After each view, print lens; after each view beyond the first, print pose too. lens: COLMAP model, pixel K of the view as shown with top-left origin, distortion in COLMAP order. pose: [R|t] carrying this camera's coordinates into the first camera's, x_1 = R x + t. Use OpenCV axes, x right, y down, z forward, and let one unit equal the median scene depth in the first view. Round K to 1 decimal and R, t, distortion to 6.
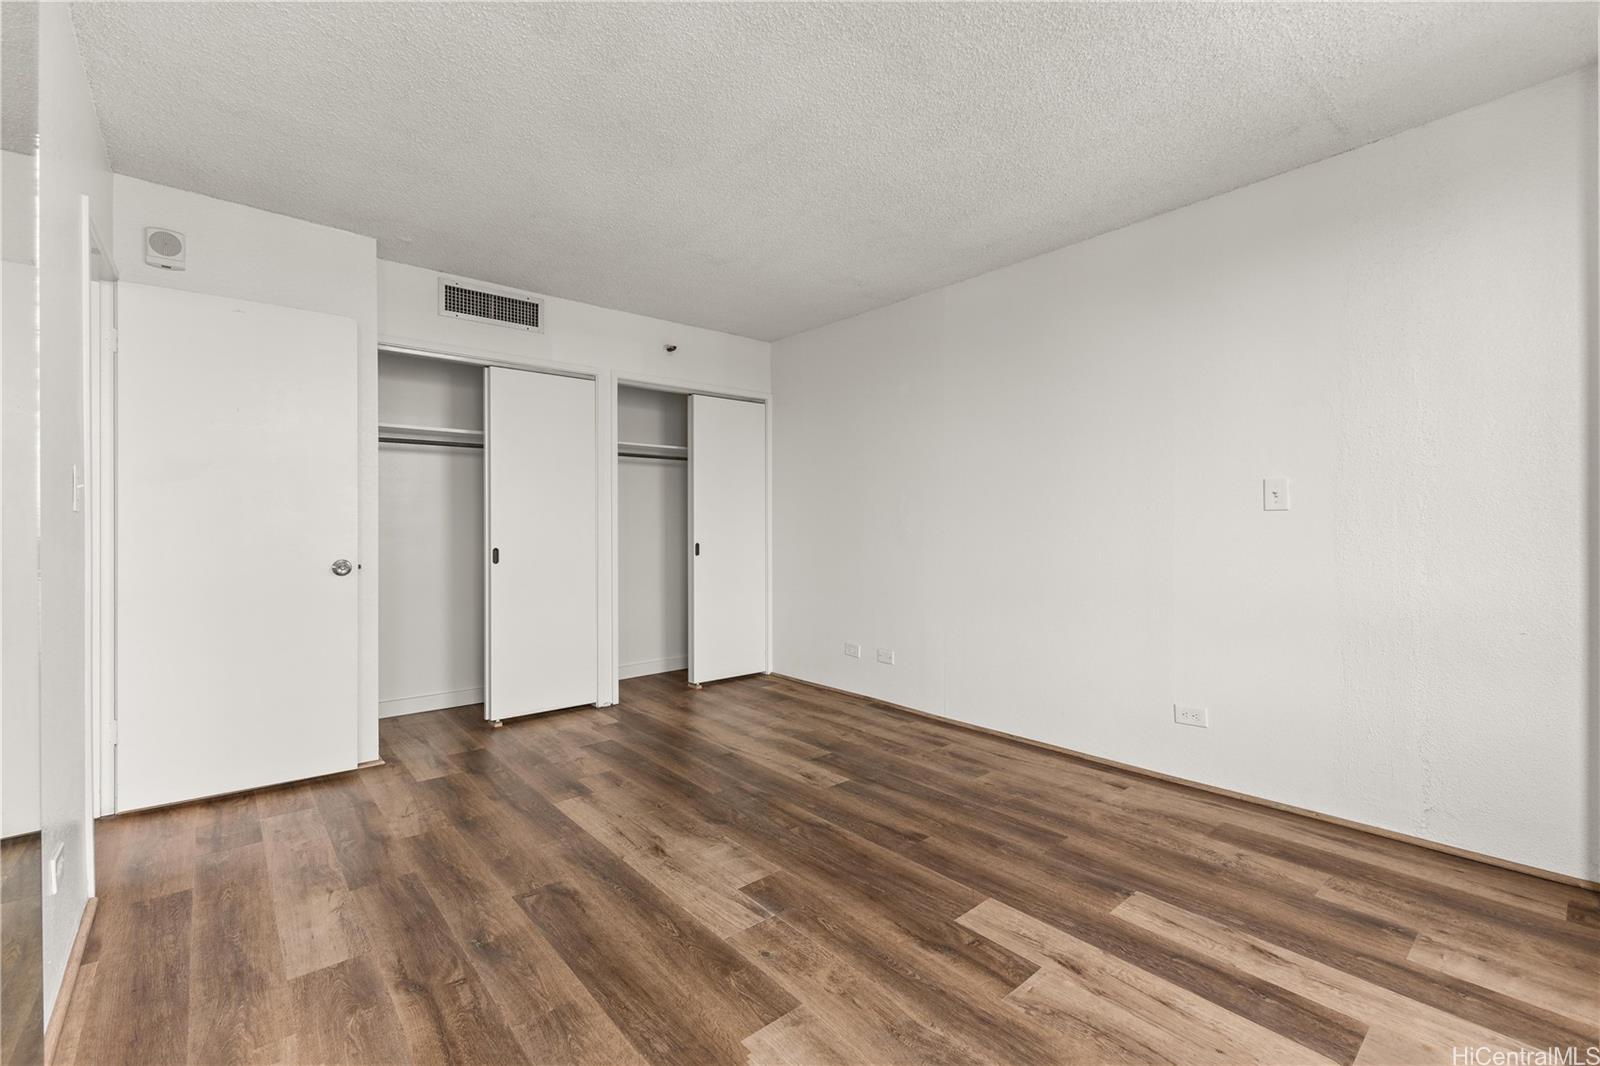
lens RADIAL K [[689.3, 0, 802.7], [0, 689.3, 527.4], [0, 0, 1]] dist [0.009662, -0.000941]
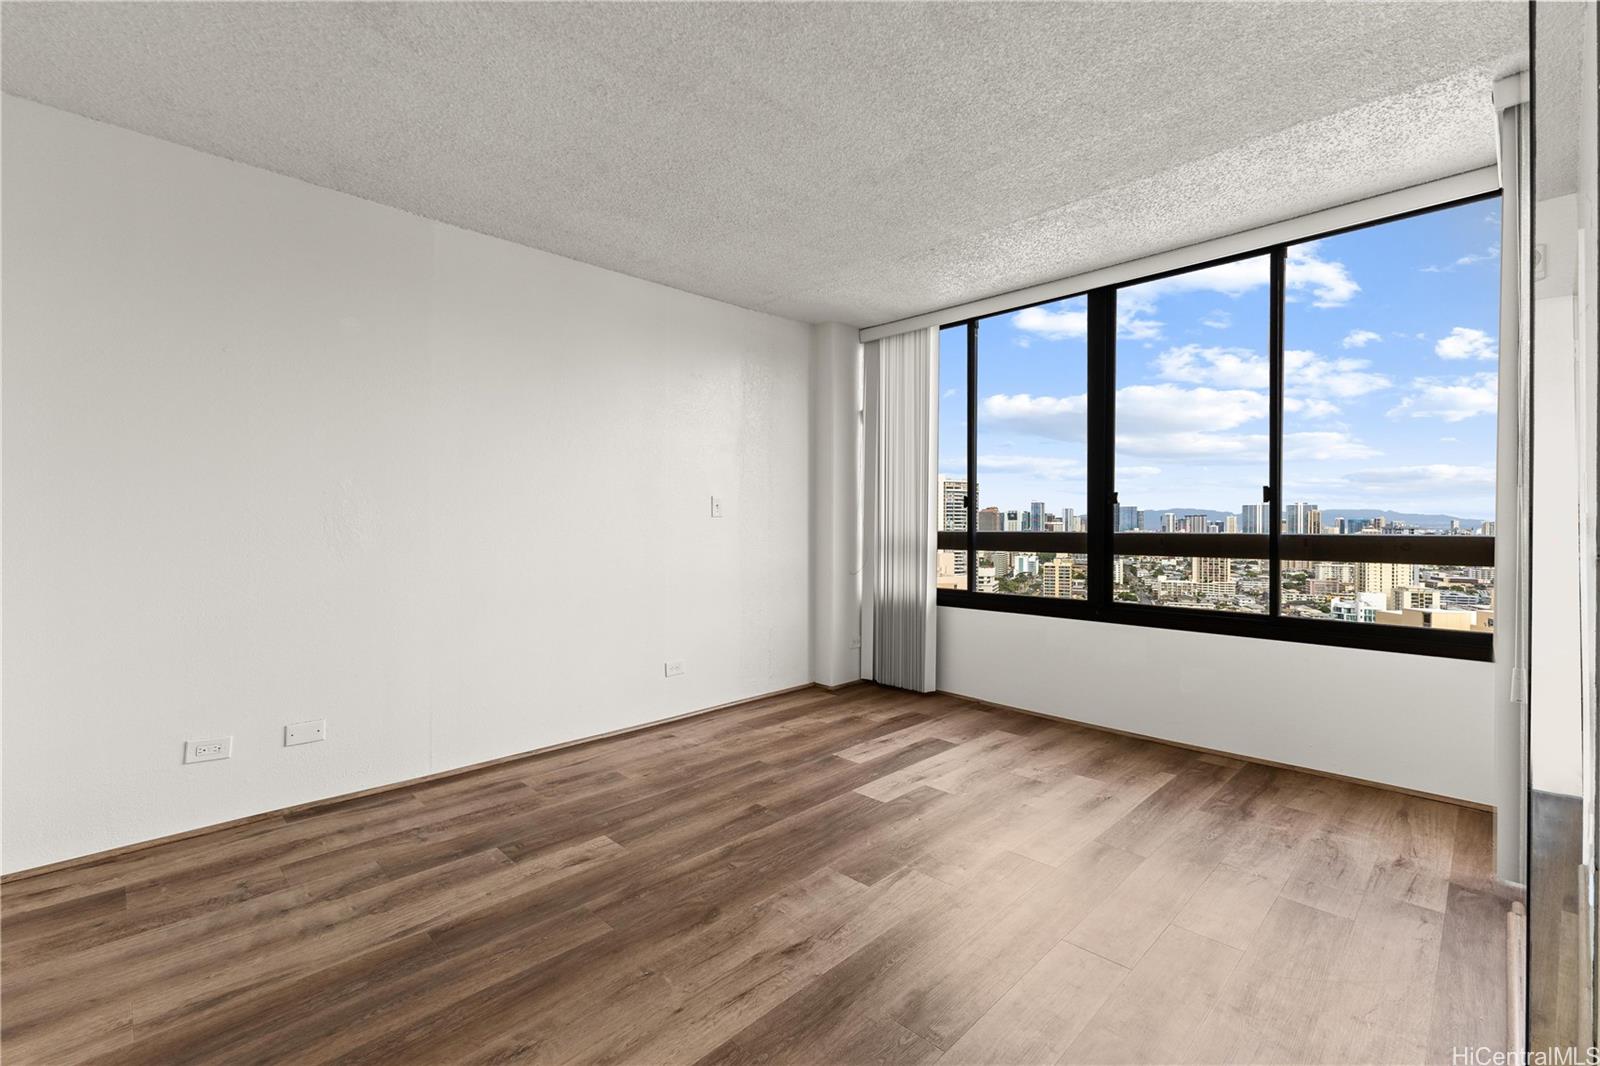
lens RADIAL K [[689.3, 0, 802.7], [0, 689.3, 527.4], [0, 0, 1]] dist [0.009662, -0.000941]
pose [[-0.074787, -0.002388, 0.997197, -0.911337], [0.002545, 0.999993, 0.002585, -0.004983], [-0.997196, 0.002731, -0.074780, 0.974530]]
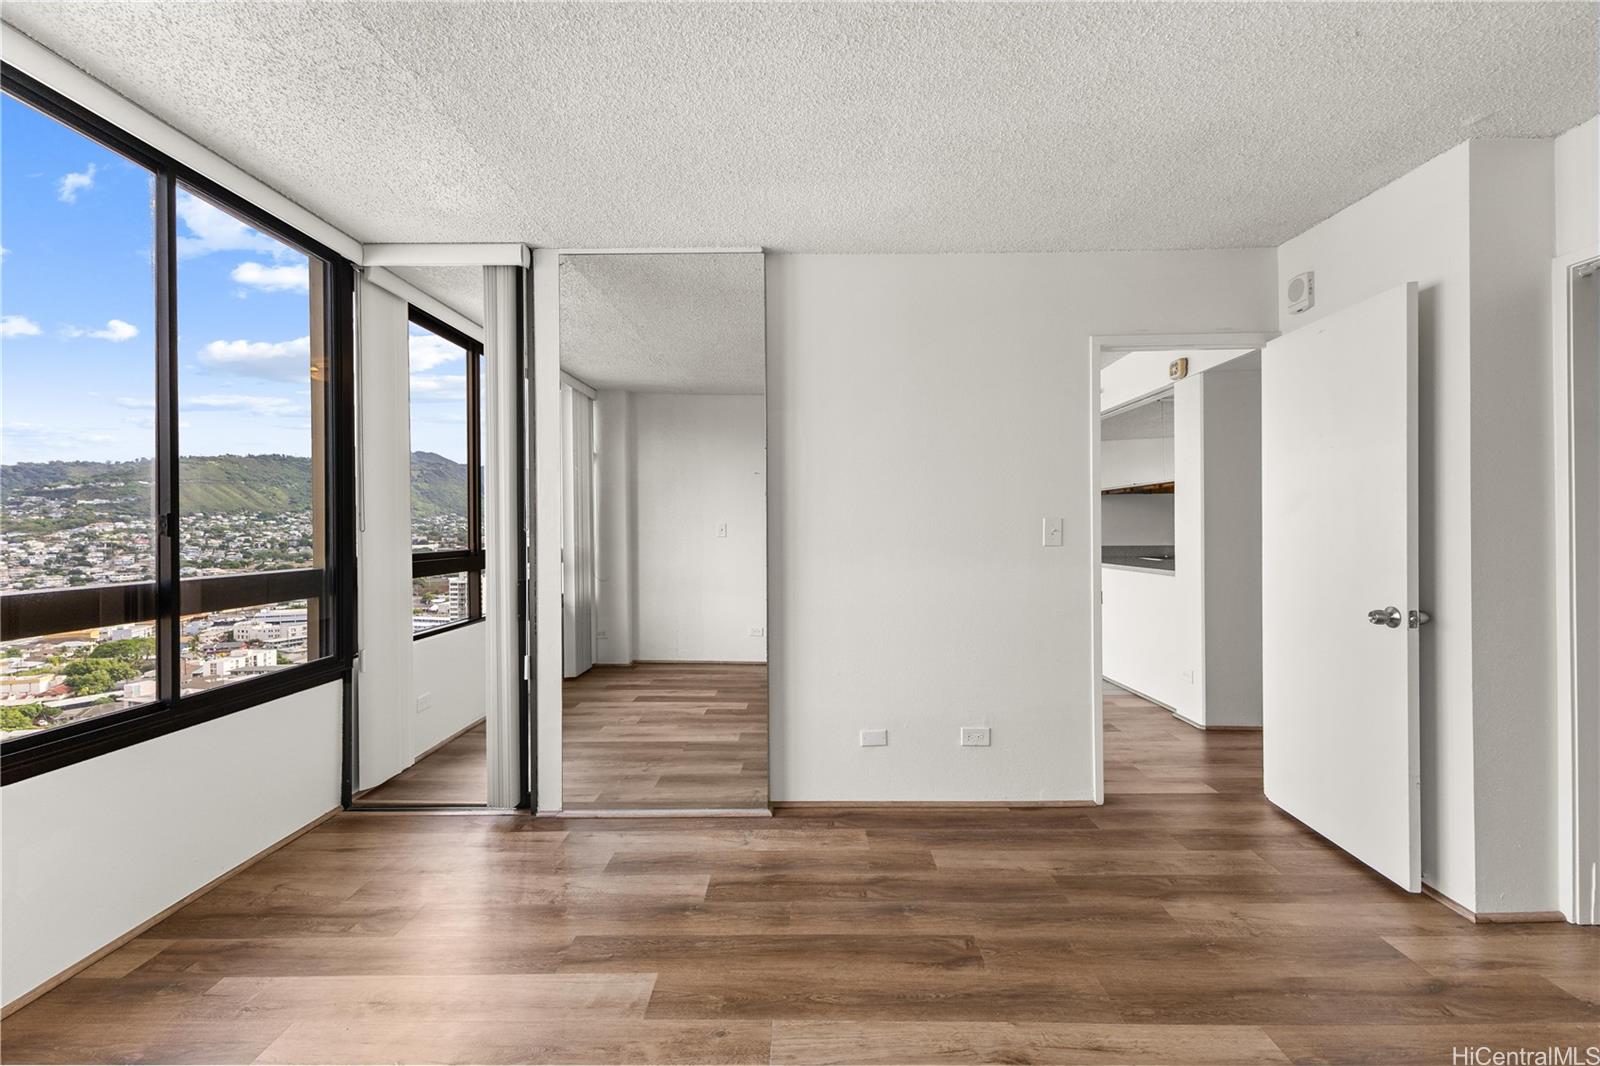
lens RADIAL K [[684.8, 0, 798.4], [0, 684.8, 528.2], [0, 0, 1]] dist [0.020942, -0.008001]
pose [[-0.664394, 0.007743, -0.747342, 0.407780], [0.005375, 0.999970, 0.005583, -0.057238], [0.747363, -0.000308, -0.664416, 1.205041]]
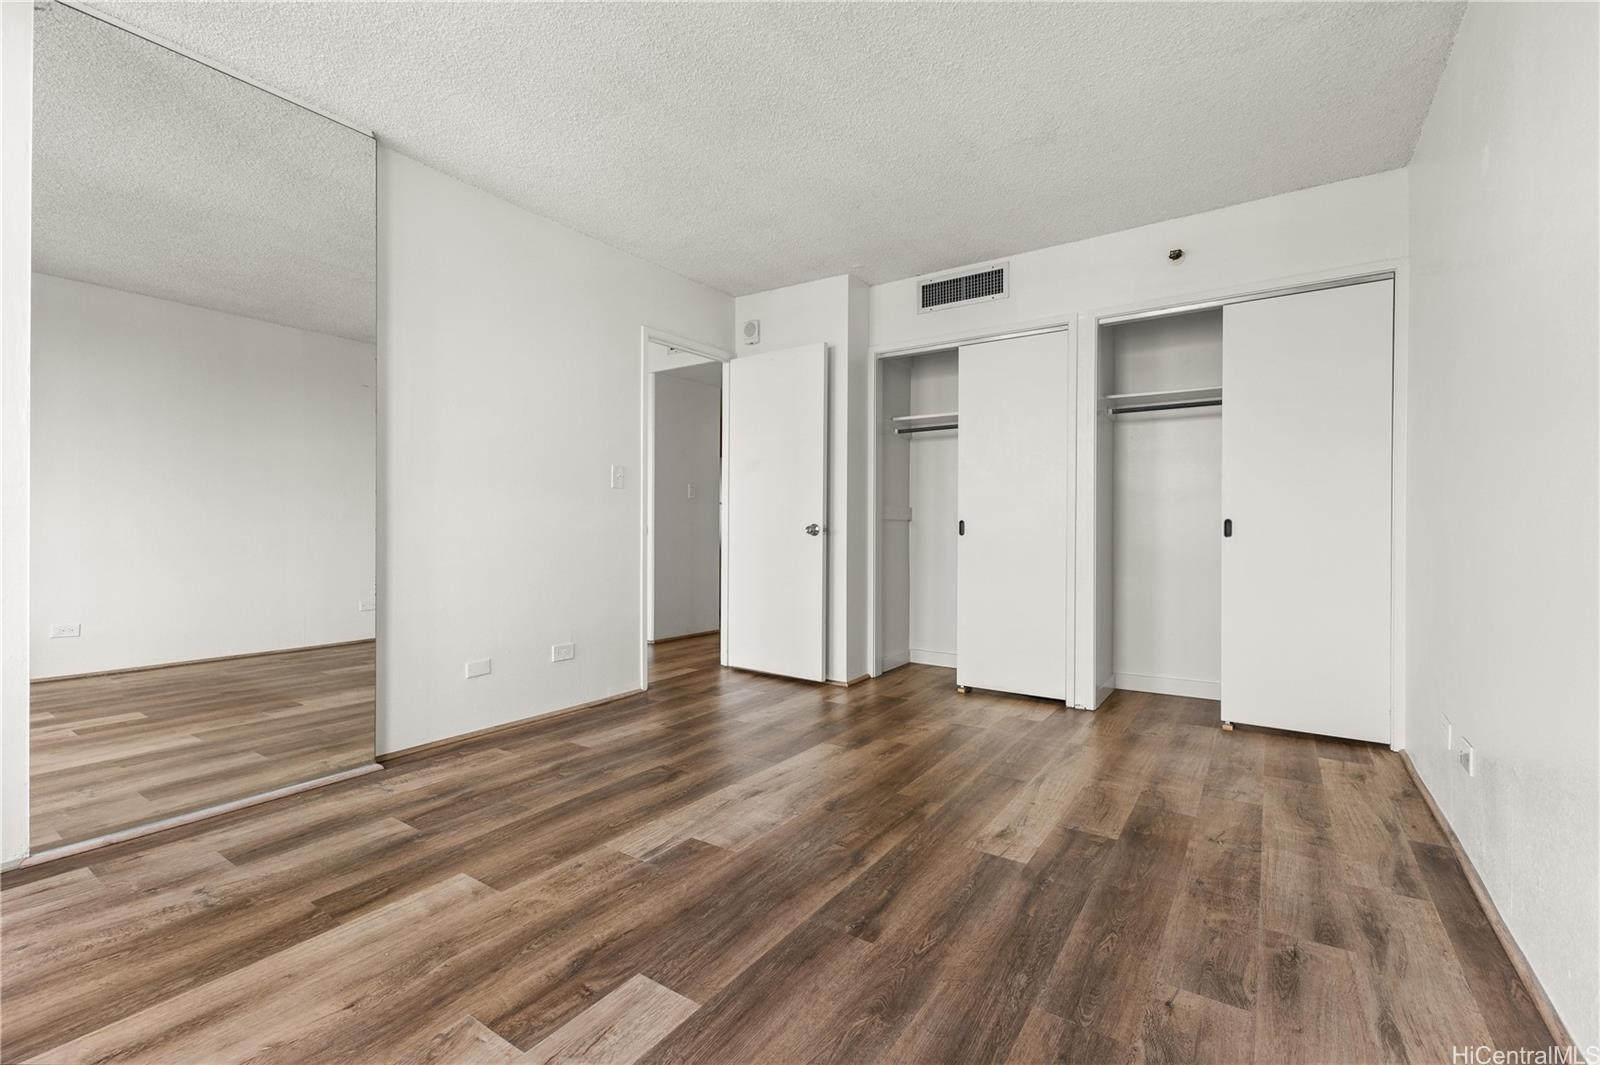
lens RADIAL K [[694.3, 0, 799.9], [0, 694.3, 532.1], [0, 0, 1]] dist [0.010495, -0.000745]
pose [[0.253735, 0.008914, -0.967233, 0.757844], [-0.007122, 0.999948, 0.007347, 0.062287], [0.967248, 0.005025, 0.253785, 0.743990]]
